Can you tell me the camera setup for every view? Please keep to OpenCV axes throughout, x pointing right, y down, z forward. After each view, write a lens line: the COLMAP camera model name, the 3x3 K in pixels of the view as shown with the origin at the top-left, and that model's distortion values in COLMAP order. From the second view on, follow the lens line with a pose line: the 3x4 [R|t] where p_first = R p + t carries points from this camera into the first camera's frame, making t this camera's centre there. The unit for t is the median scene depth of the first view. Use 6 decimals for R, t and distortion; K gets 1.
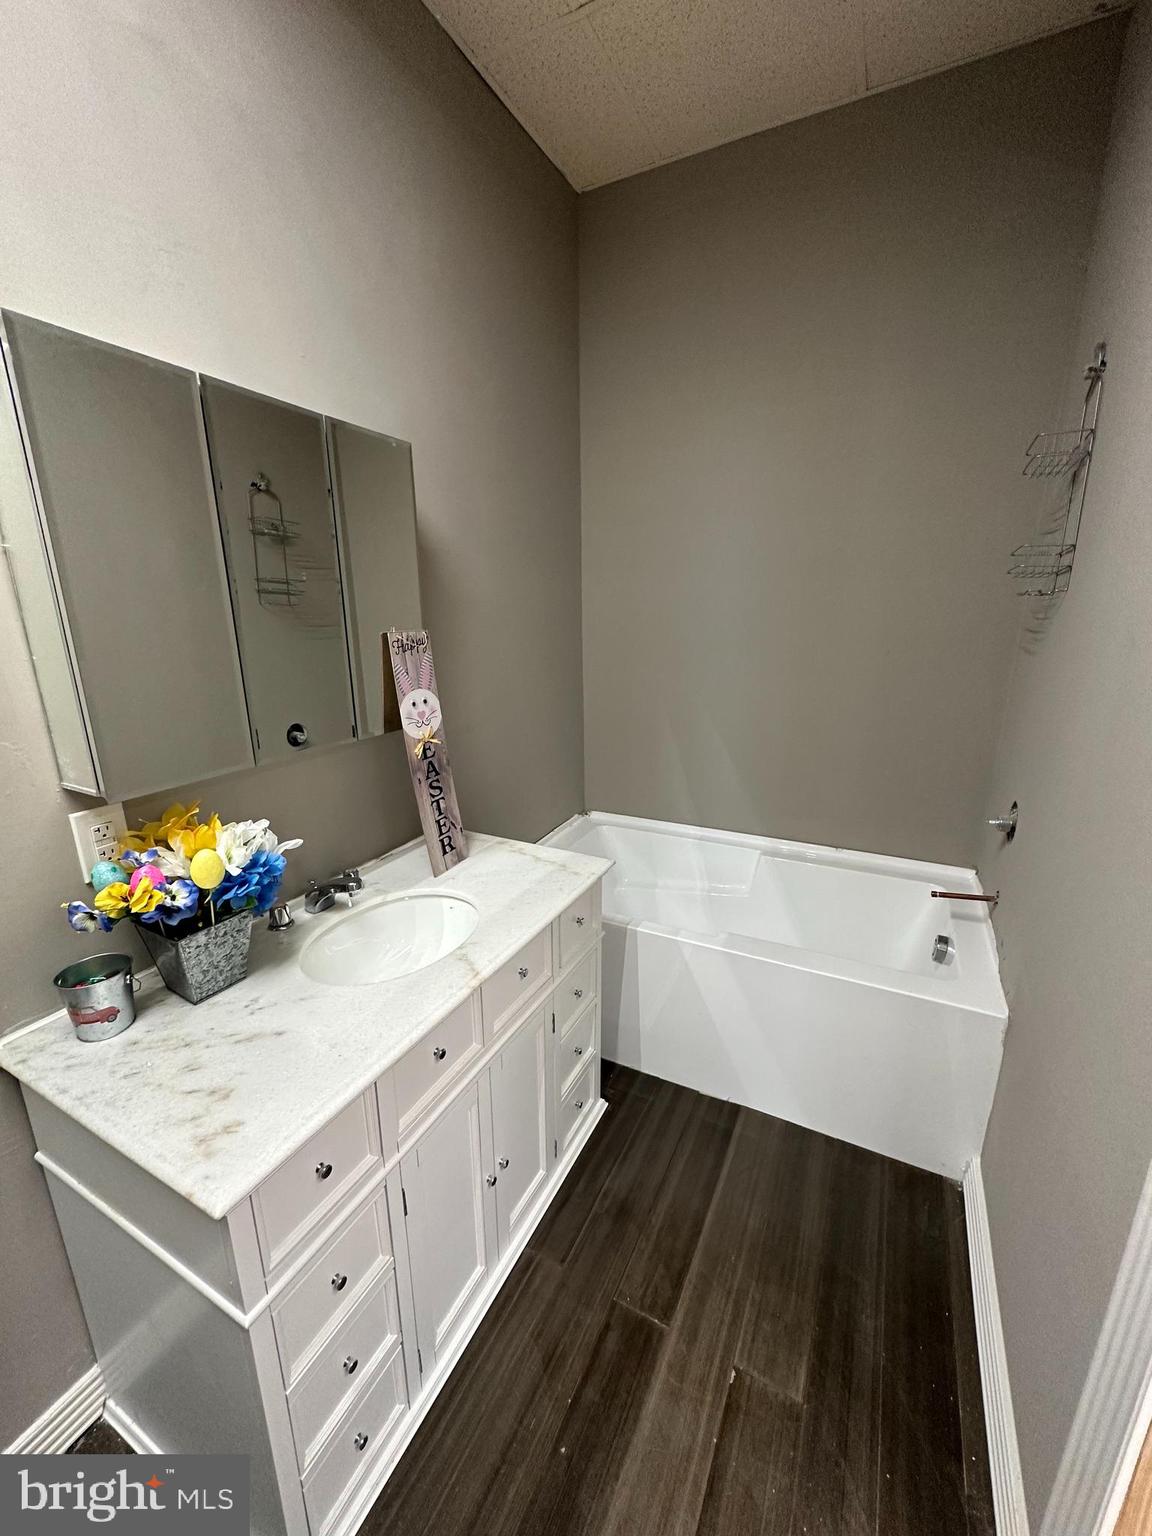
lens RADIAL K [[608.8, 0, 576.0], [0, 608.8, 768.0], [0, 0, 1]] dist [-0.000211, -0.000047]
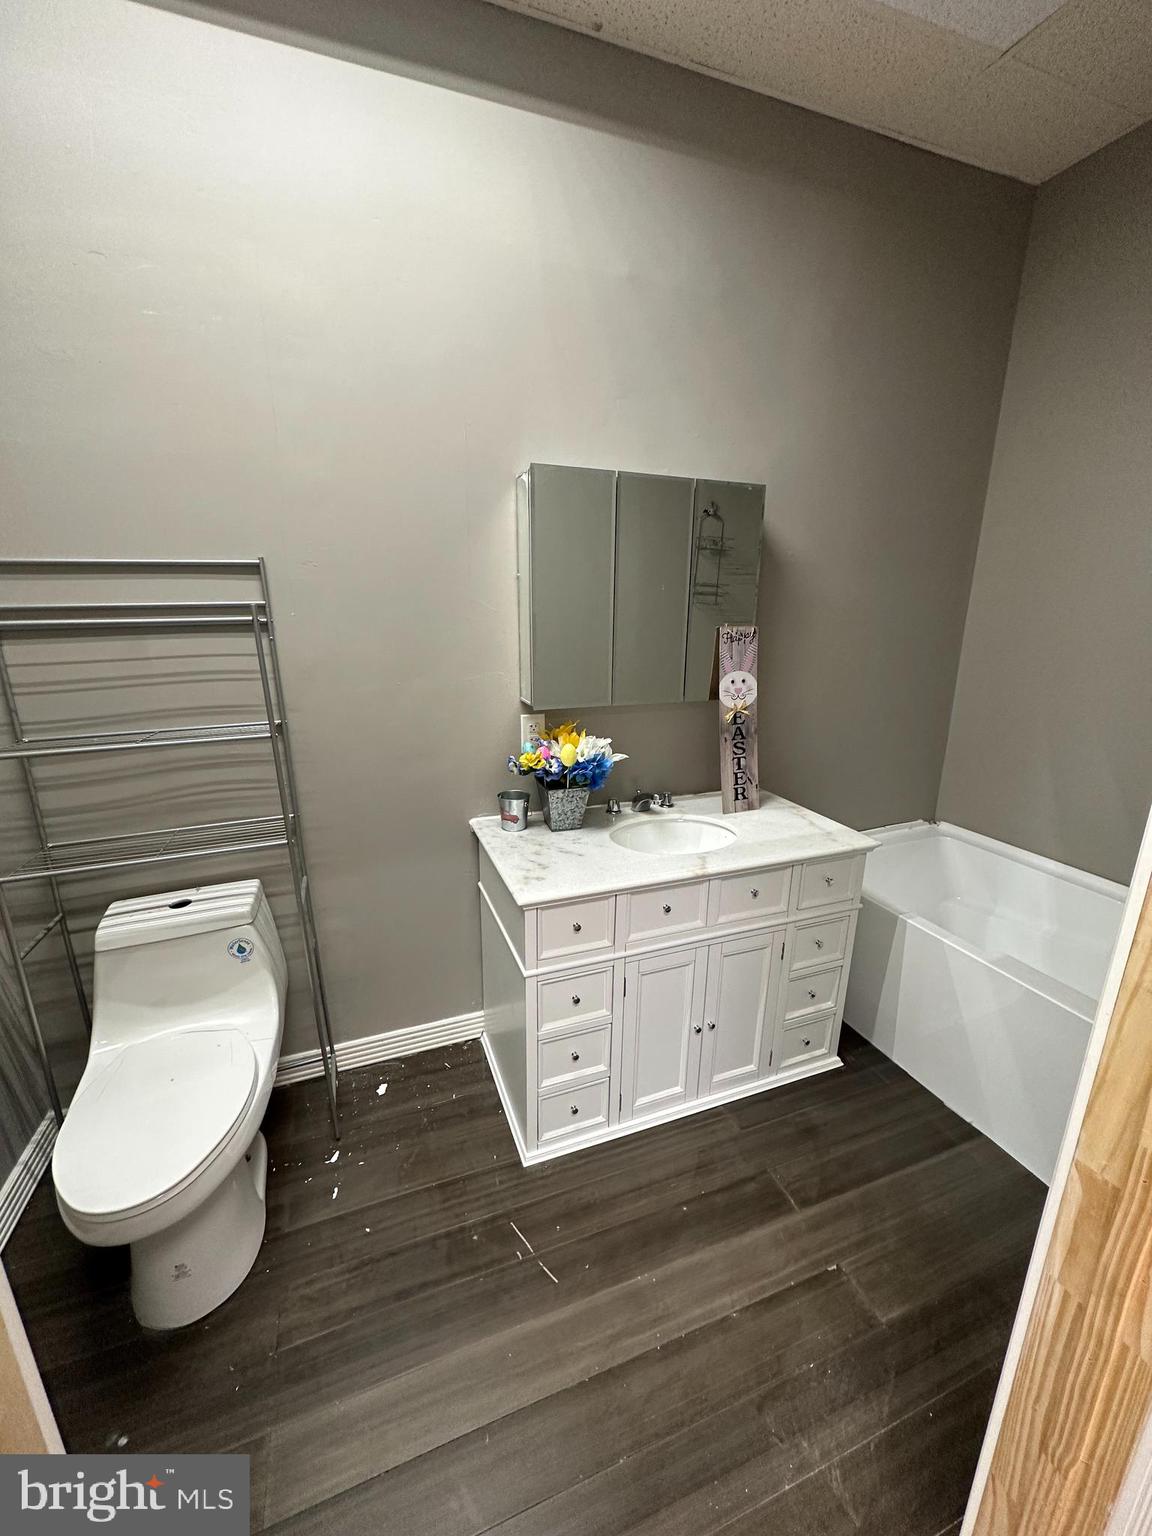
lens RADIAL K [[608.8, 0, 576.0], [0, 608.8, 768.0], [0, 0, 1]] dist [-0.000211, -0.000047]
pose [[0.742420, 0.185707, -0.643681, 0.370963], [-0.184838, 0.980299, 0.069633, 0.050601], [0.643931, 0.067280, 0.762119, -0.221694]]
